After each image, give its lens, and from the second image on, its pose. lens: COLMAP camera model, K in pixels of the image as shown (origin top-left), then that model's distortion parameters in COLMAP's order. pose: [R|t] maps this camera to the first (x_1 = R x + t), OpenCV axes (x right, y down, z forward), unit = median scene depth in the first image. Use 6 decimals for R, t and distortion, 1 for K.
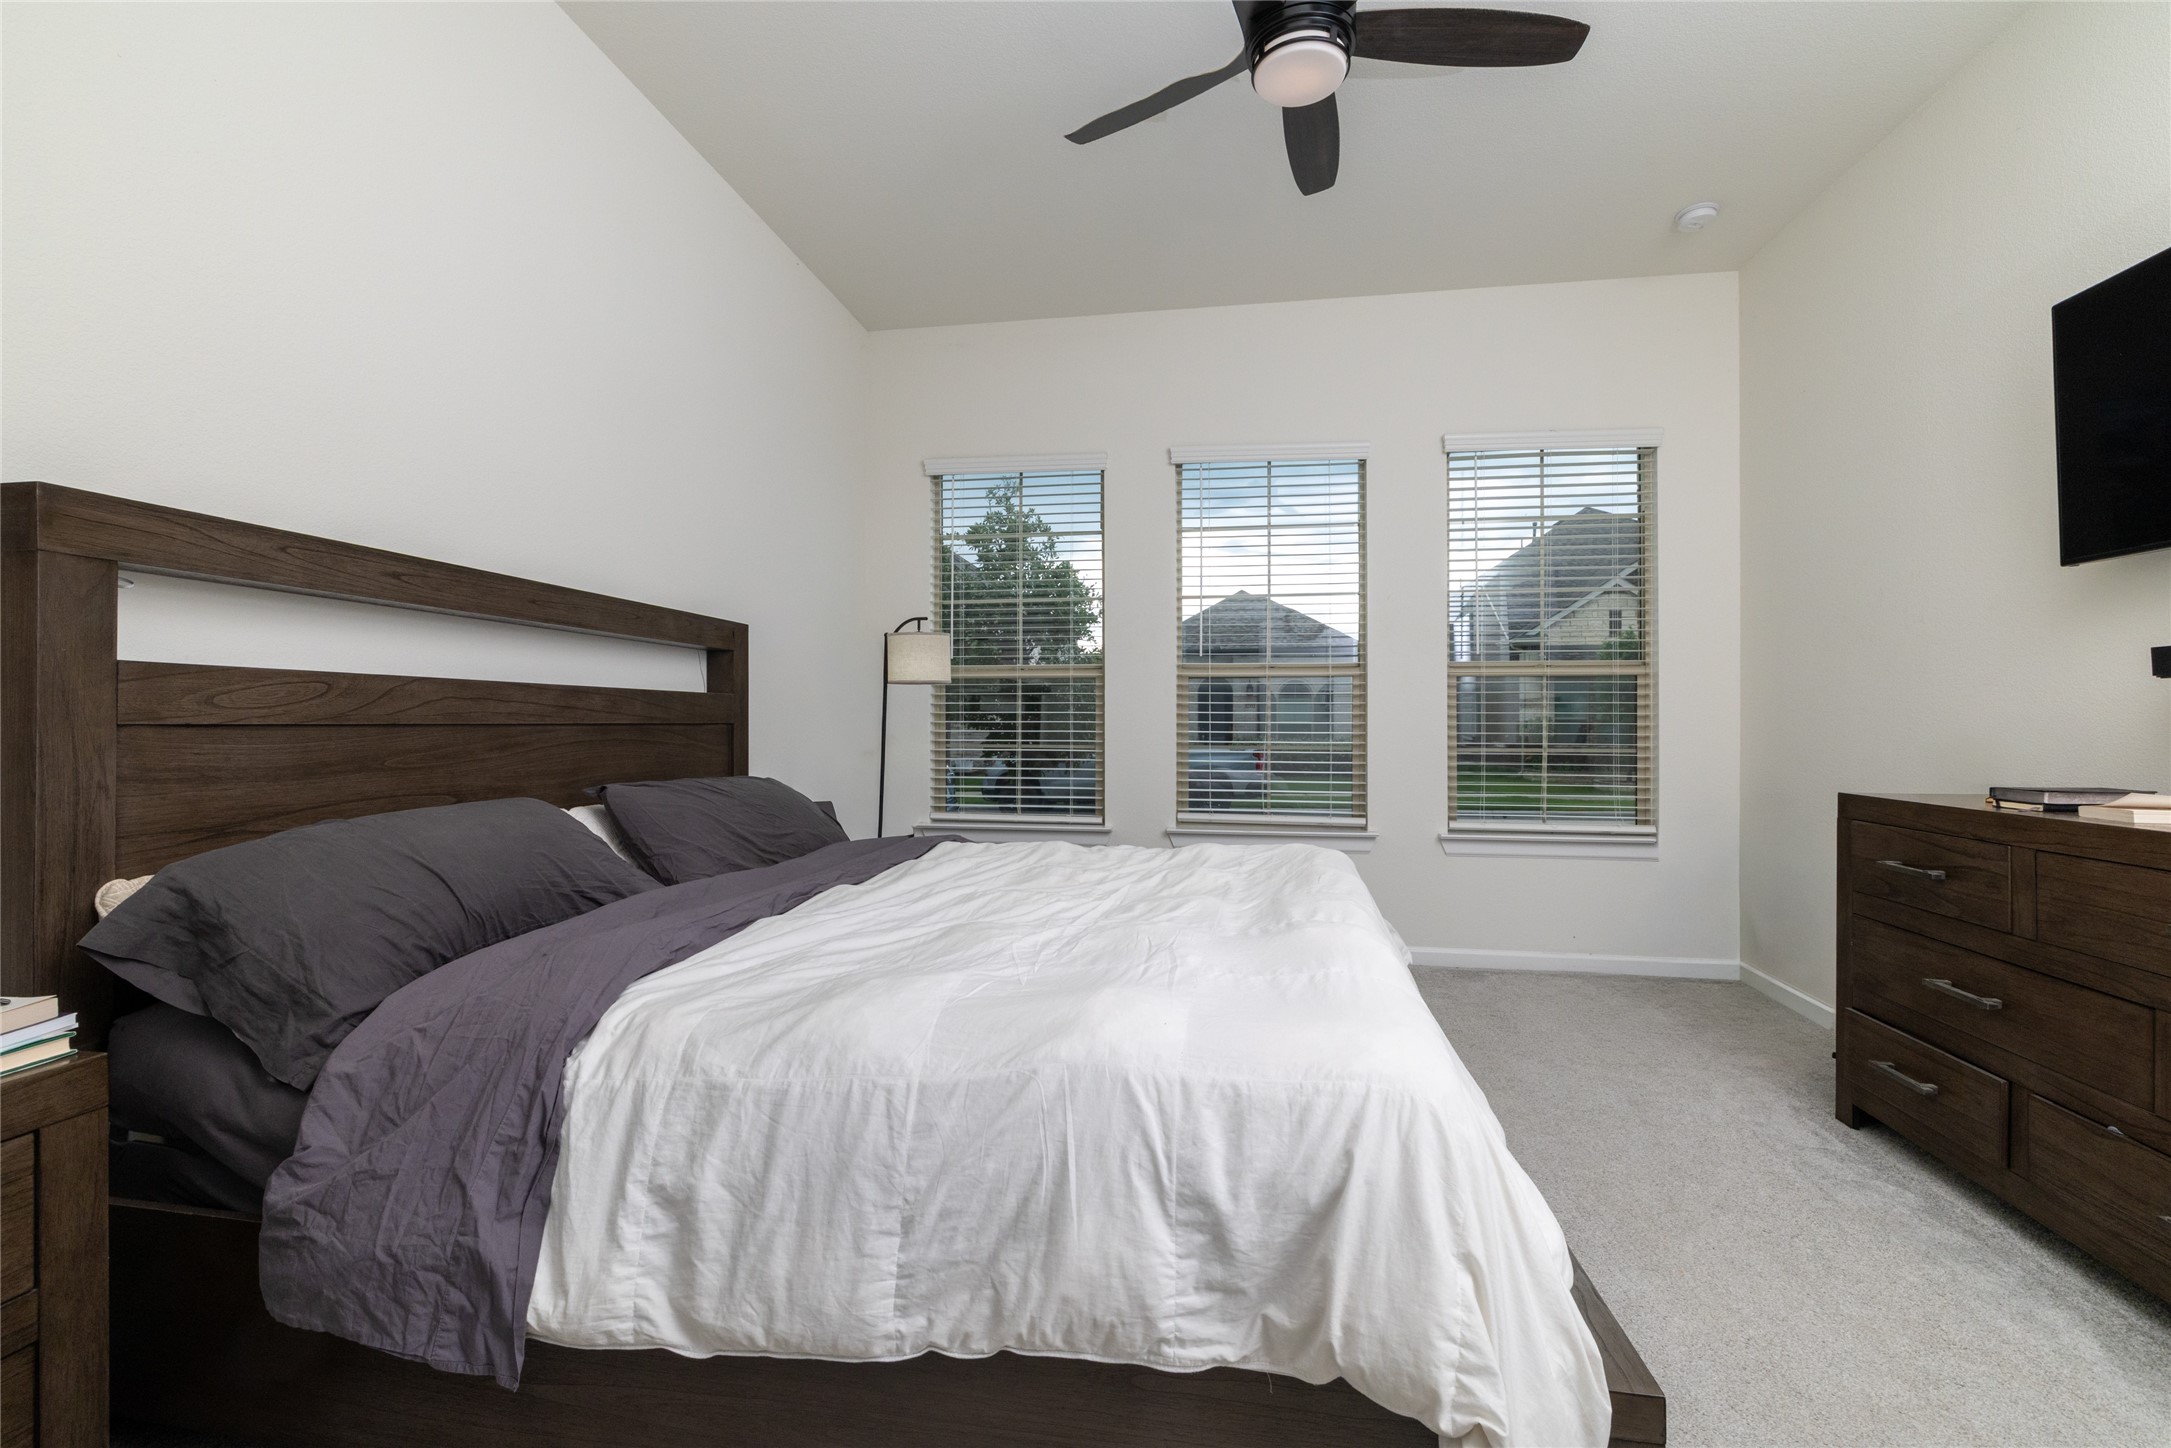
lens RADIAL K [[932.1, 0, 1085.5], [0, 932.1, 724.0], [0, 0, 1]] dist [-0.000716, -0.000084]
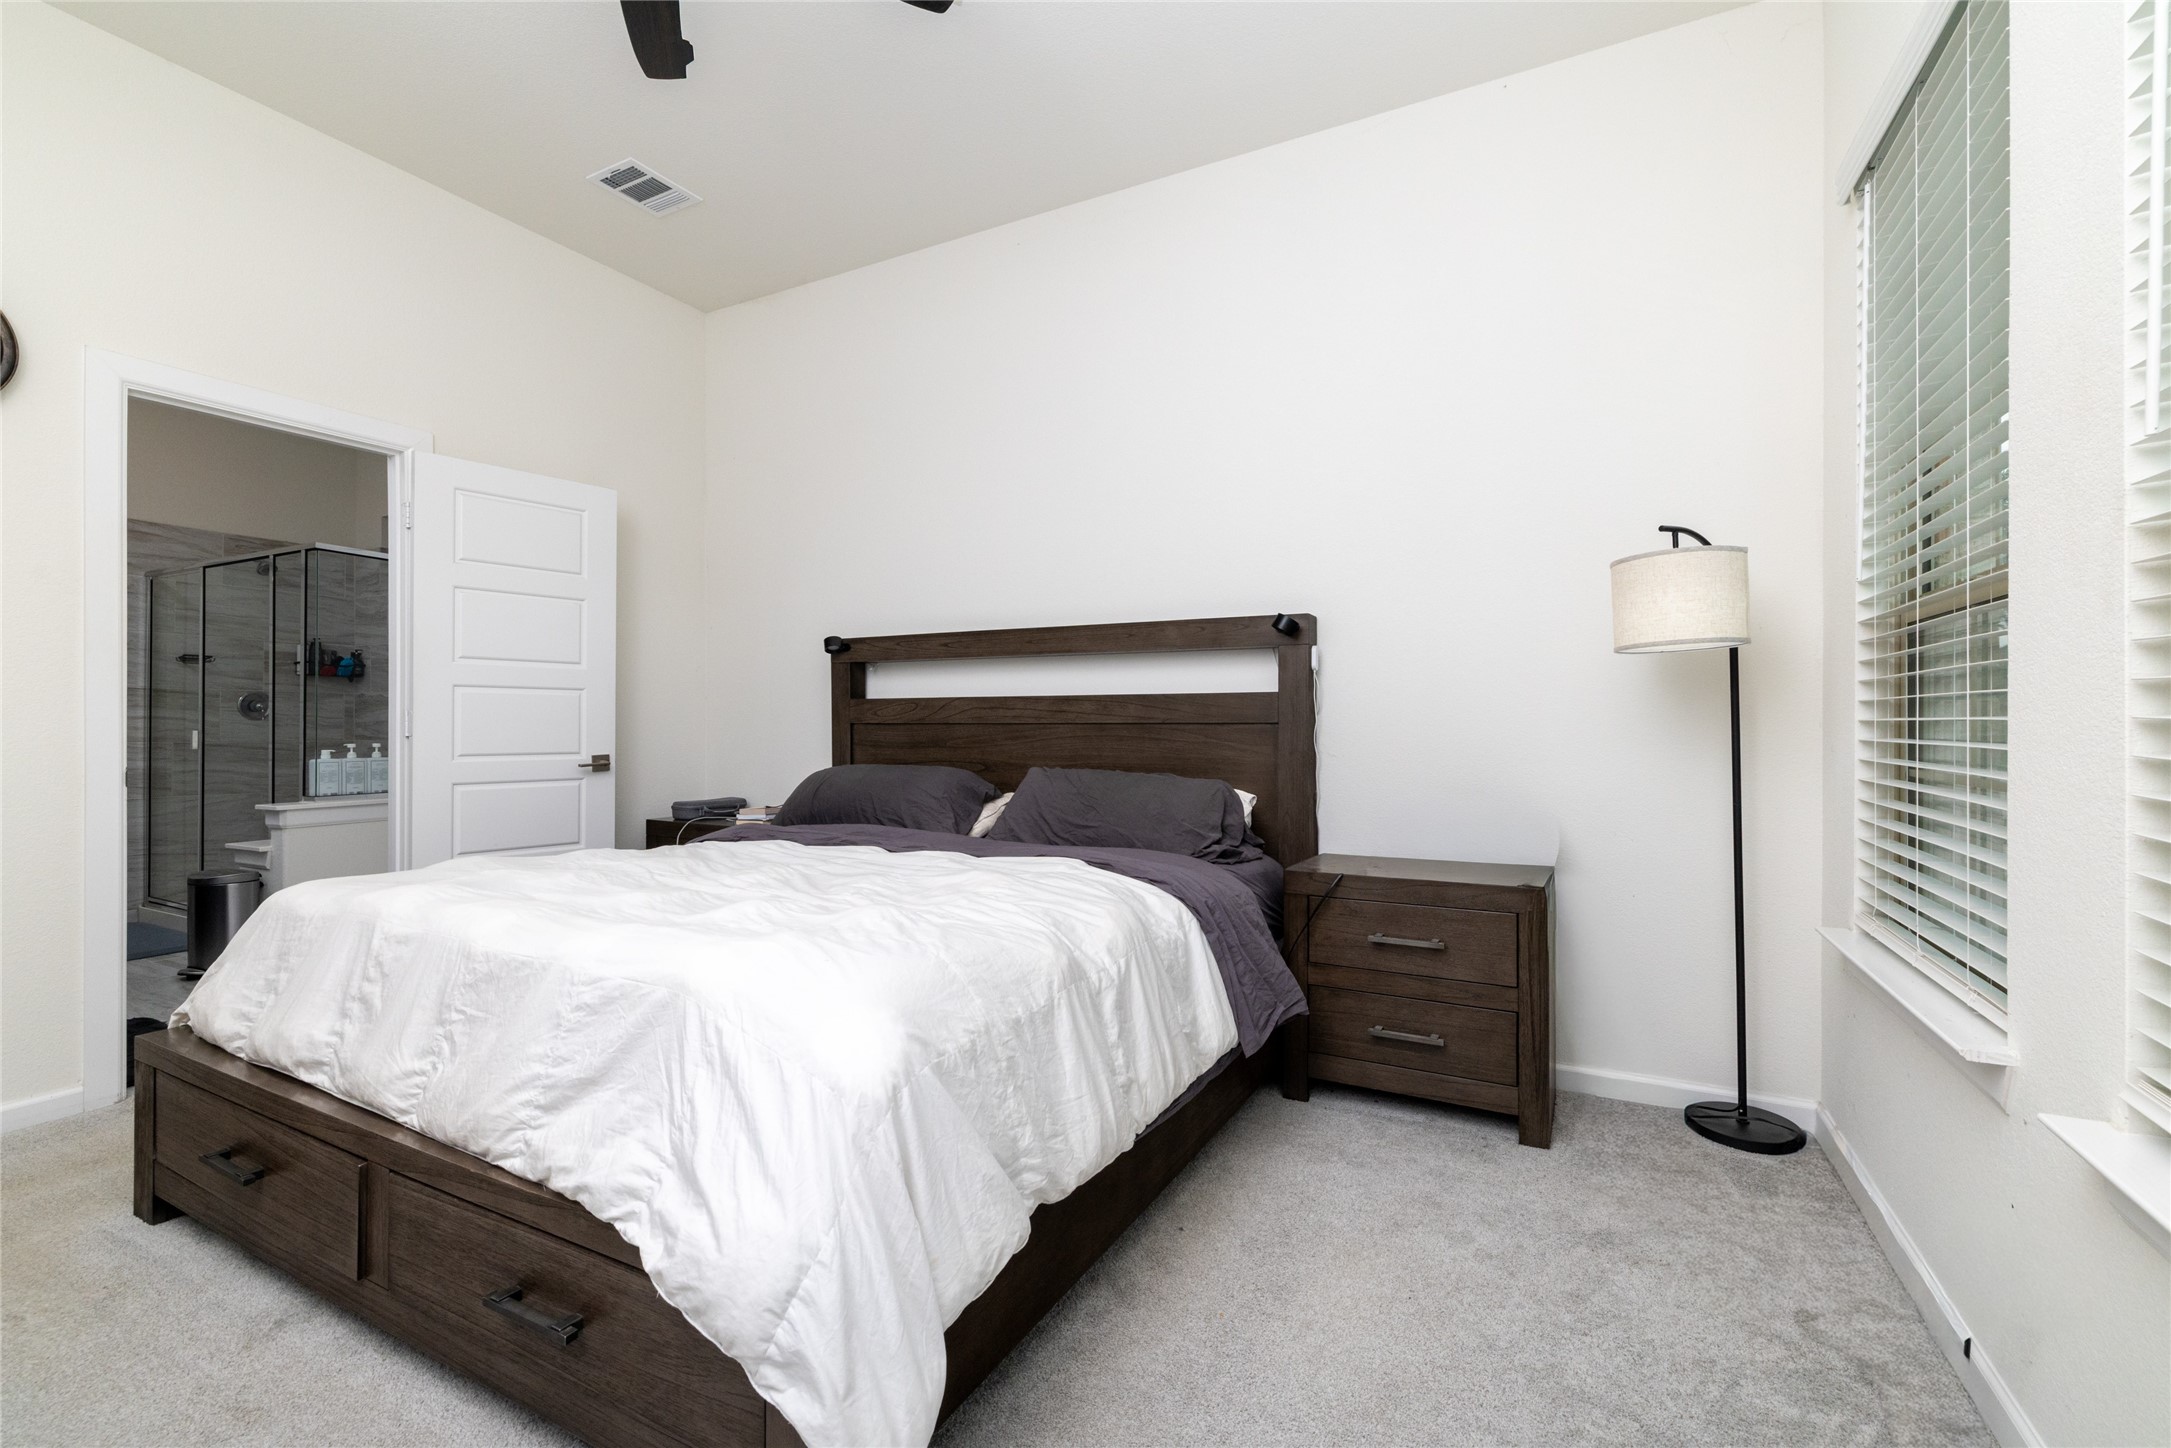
lens RADIAL K [[932.1, 0, 1085.5], [0, 932.1, 724.0], [0, 0, 1]] dist [-0.000716, -0.000084]
pose [[-0.312228, -0.007011, -0.949981, 0.849905], [-0.005061, 0.999971, -0.005717, 0.009972], [0.949994, 0.003023, -0.312255, 1.625146]]
